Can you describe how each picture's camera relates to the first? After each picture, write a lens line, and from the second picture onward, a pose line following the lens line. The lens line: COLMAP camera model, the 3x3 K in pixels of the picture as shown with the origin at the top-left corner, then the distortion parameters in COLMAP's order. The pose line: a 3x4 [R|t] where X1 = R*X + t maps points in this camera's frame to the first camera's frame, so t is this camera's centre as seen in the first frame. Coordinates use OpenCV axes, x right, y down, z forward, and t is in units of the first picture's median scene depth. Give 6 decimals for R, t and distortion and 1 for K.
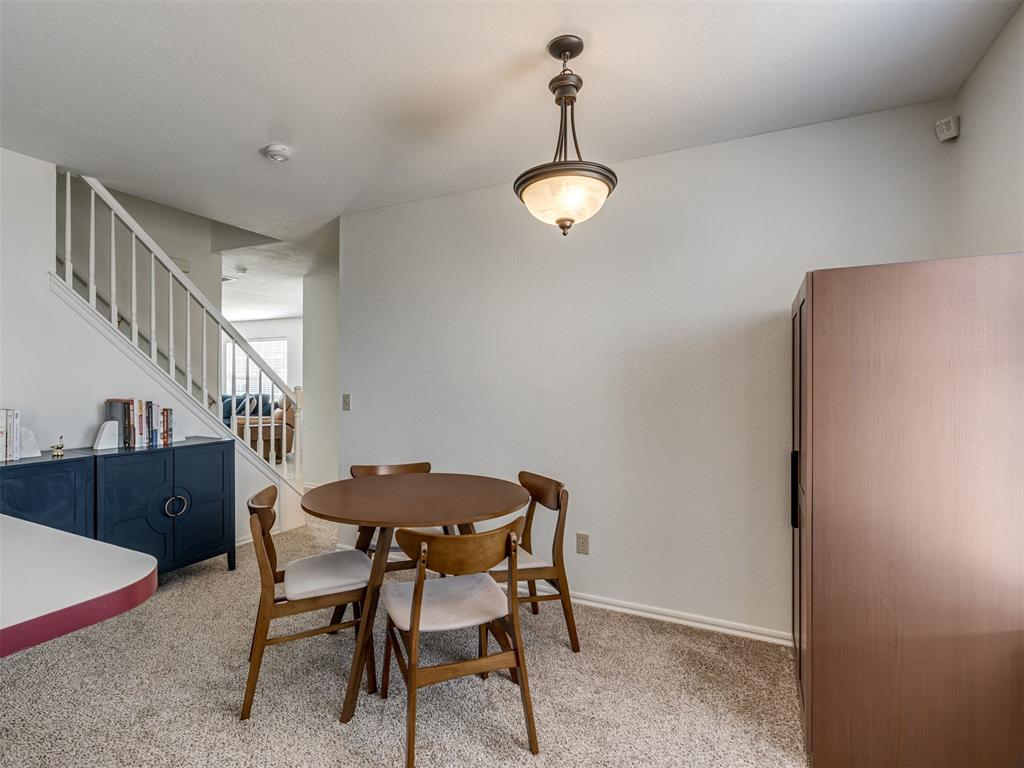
lens RADIAL K [[521.9, 0, 483.0], [0, 521.9, 383.4], [0, 0, 1]] dist [-0.004478, -0.000670]
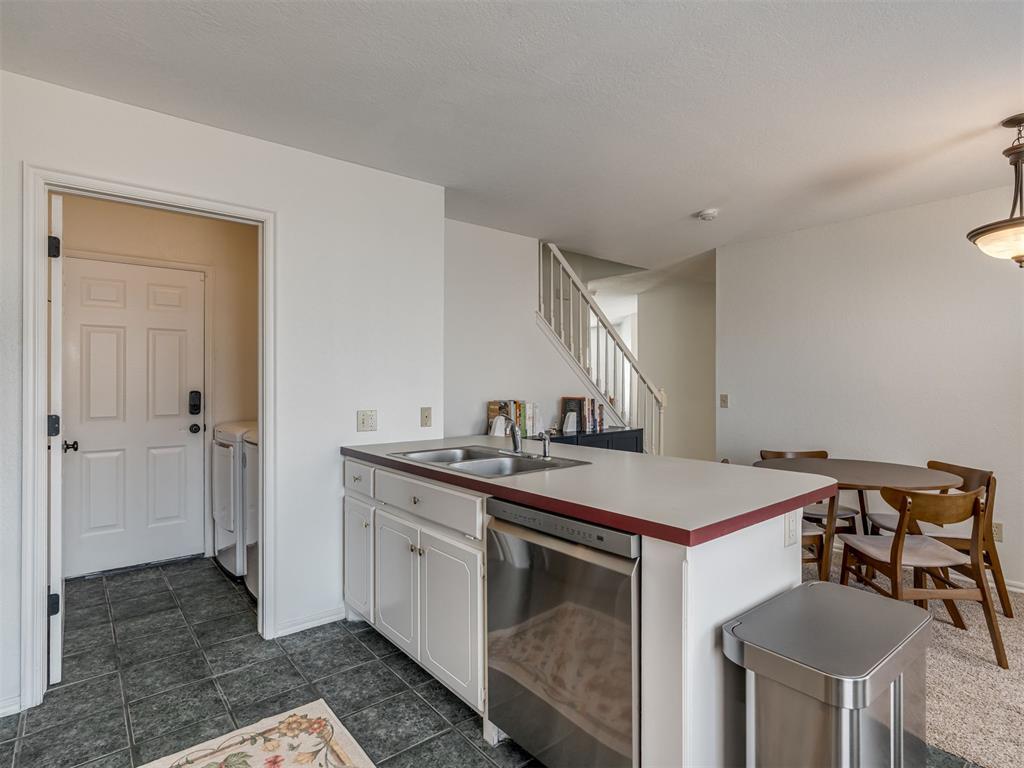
lens RADIAL K [[536.3, 0, 499.0], [0, 536.3, 380.5], [0, 0, 1]] dist [-0.006772, 0.001667]
pose [[0.917320, -0.007362, -0.398084, -0.304534], [0.003163, 0.999932, -0.011205, 0.000560], [0.398139, 0.009020, 0.917281, -0.428611]]
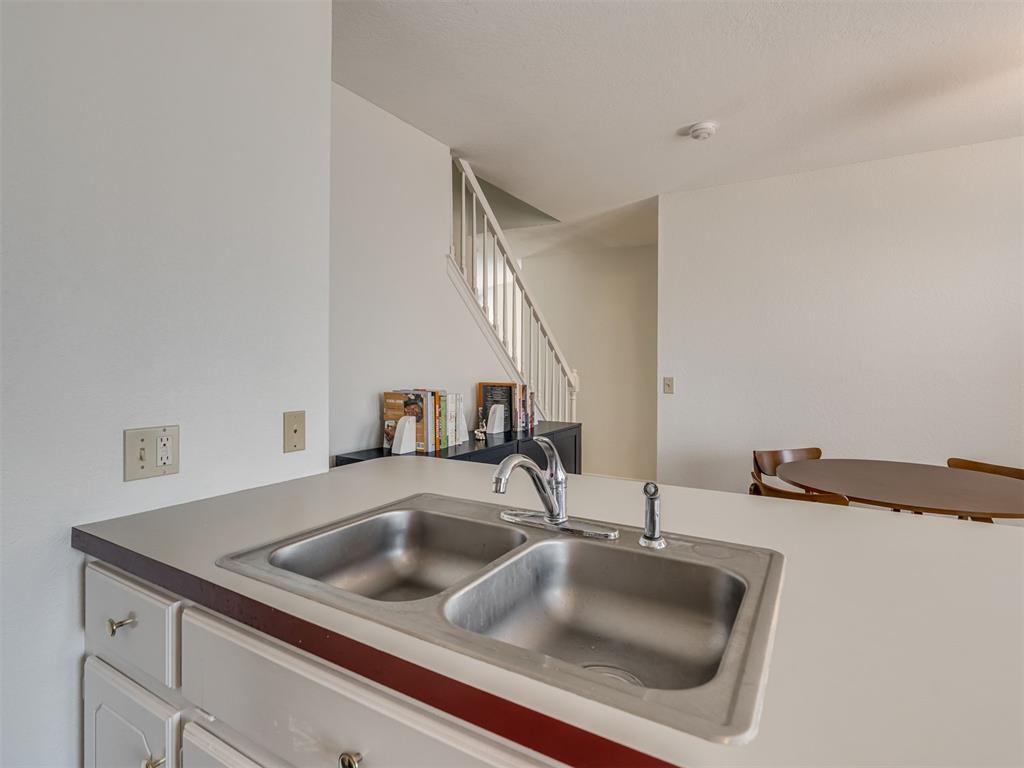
lens RADIAL K [[526.7, 0, 508.3], [0, 526.7, 365.6], [0, 0, 1]] dist [-0.002432, 0.000063]
pose [[0.998724, -0.001395, -0.050475, -0.632374], [0.001430, 0.999999, 0.000651, -0.003123], [0.050474, -0.000722, 0.998725, -0.002170]]
